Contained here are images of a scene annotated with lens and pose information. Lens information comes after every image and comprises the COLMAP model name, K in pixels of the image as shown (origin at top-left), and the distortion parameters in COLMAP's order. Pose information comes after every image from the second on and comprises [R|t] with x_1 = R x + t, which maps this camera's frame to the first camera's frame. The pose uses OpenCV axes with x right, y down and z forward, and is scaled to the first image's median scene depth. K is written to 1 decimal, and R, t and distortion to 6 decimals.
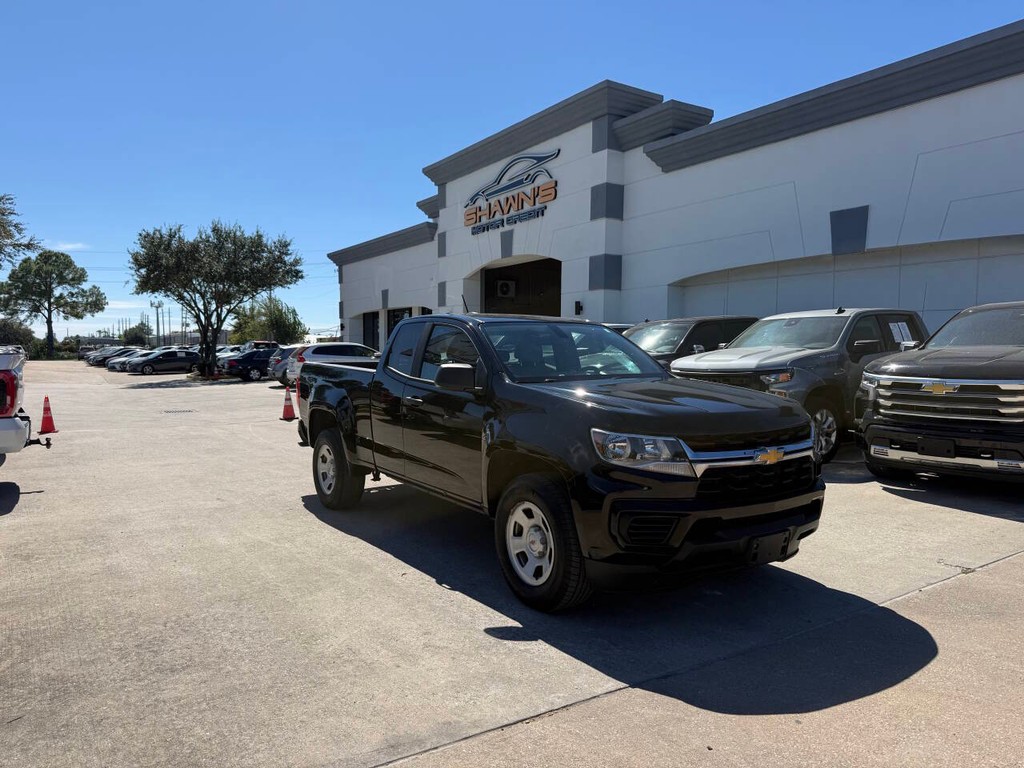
lens RADIAL K [[705.3, 0, 507.8], [0, 705.3, 401.4], [0, 0, 1]] dist [0.062495, -0.072935]
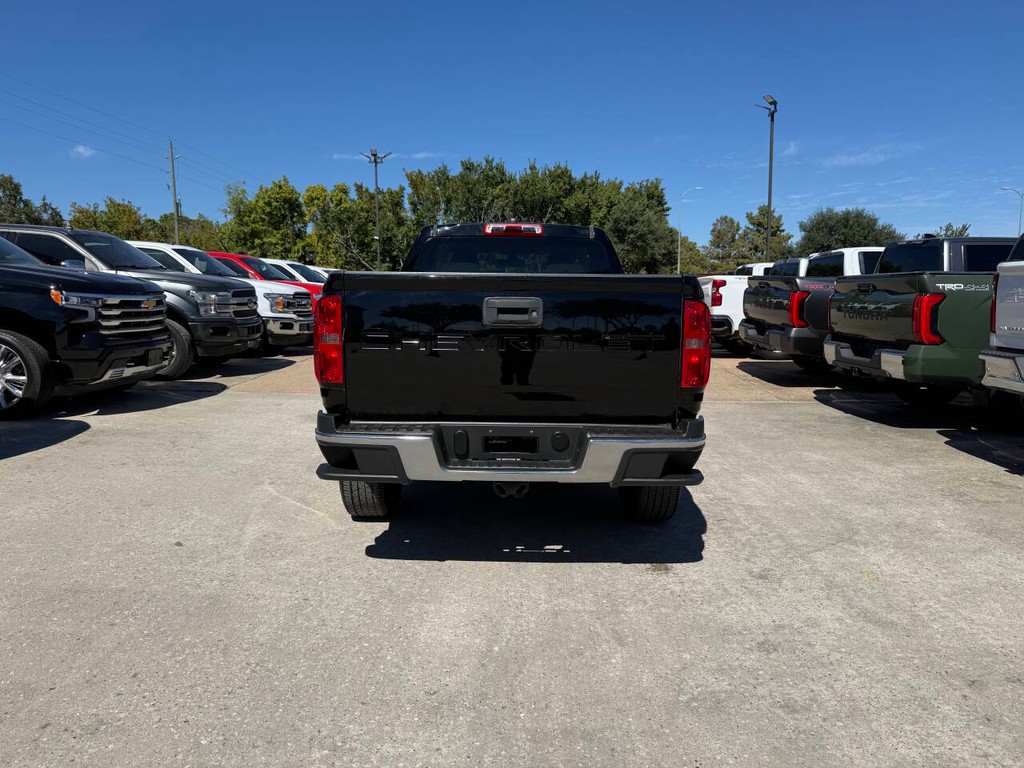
lens RADIAL K [[712.4, 0, 514.7], [0, 712.4, 386.0], [0, 0, 1]] dist [0.027055, -0.024341]
pose [[-0.822291, -0.078837, 0.563579, -0.371261], [0.026222, 0.984056, 0.175915, -0.055480], [-0.568462, 0.159432, -0.807113, 1.177246]]
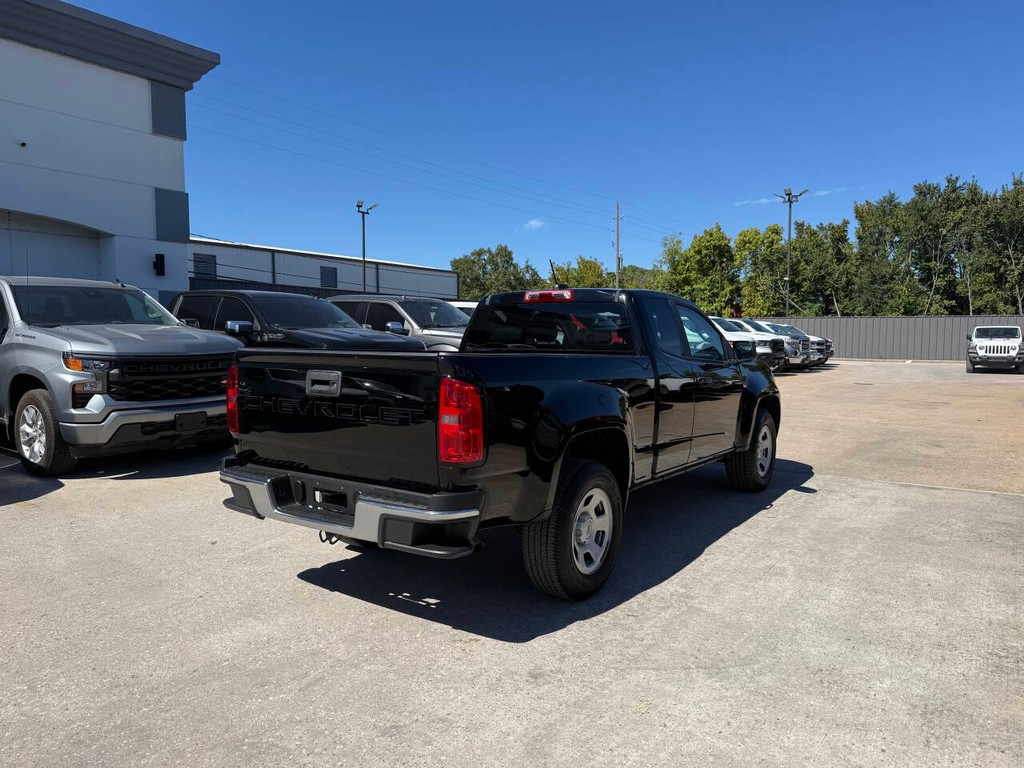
lens RADIAL K [[712.4, 0, 506.4], [0, 712.4, 386.5], [0, 0, 1]] dist [0.027055, -0.024341]
pose [[-0.342641, -0.066306, 0.937124, -0.580411], [0.058152, 0.994096, 0.091600, -0.059332], [-0.937665, 0.085882, -0.336762, 0.939789]]
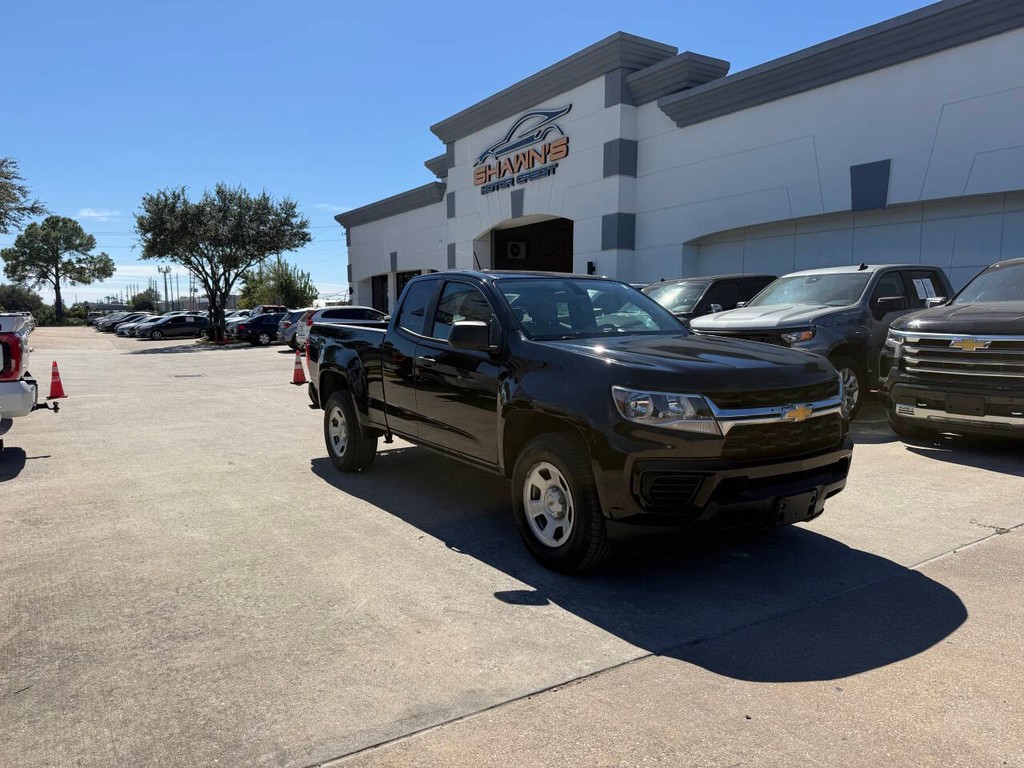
lens RADIAL K [[705.3, 0, 514.1], [0, 705.3, 397.0], [0, 0, 1]] dist [0.062495, -0.072935]
pose [[0.999966, -0.006372, -0.005318, -0.006155], [0.006604, 0.998971, 0.044869, 0.003925], [0.005026, -0.044903, 0.998979, 0.018490]]
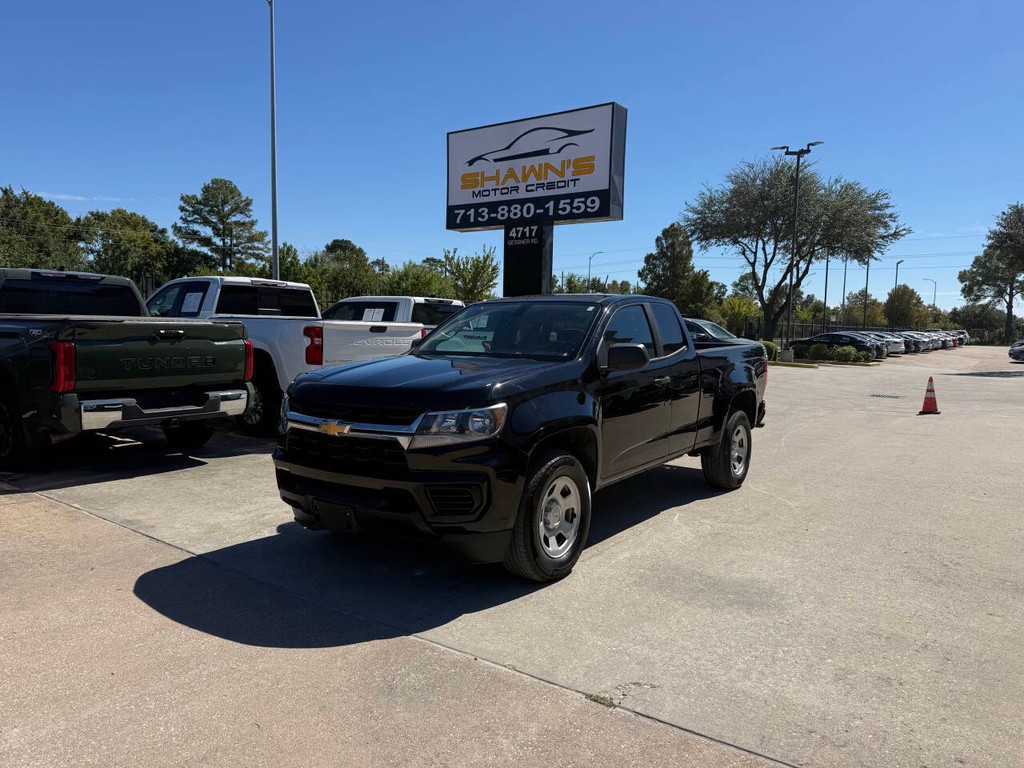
lens RADIAL K [[705.3, 0, 516.9], [0, 705.3, 388.0], [0, 0, 1]] dist [0.062495, -0.072935]
pose [[0.361287, 0.082624, -0.928787, 0.594515], [-0.081124, 0.995075, 0.056965, -0.026252], [0.928919, 0.054766, 0.366211, 0.361717]]
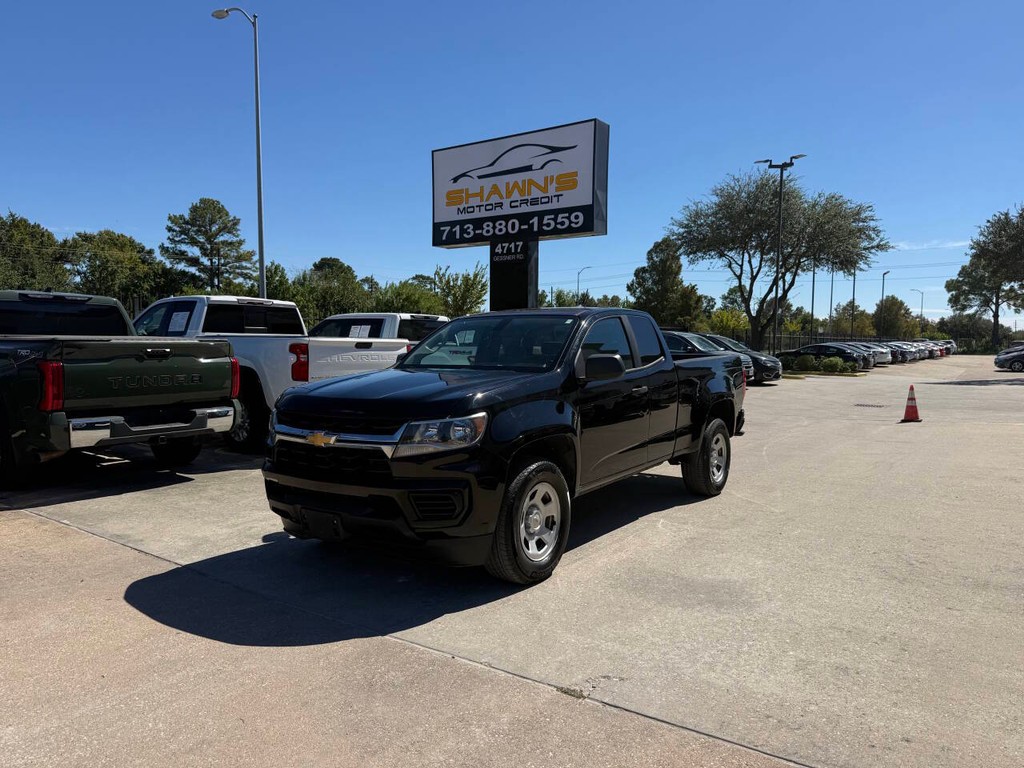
lens RADIAL K [[705.3, 0, 513.4], [0, 705.3, 402.7], [0, 0, 1]] dist [0.062495, -0.072935]
pose [[0.369740, 0.075613, -0.926053, 0.612082], [-0.066865, 0.996264, 0.054649, -0.024028], [0.926726, 0.041714, 0.373415, 0.365391]]
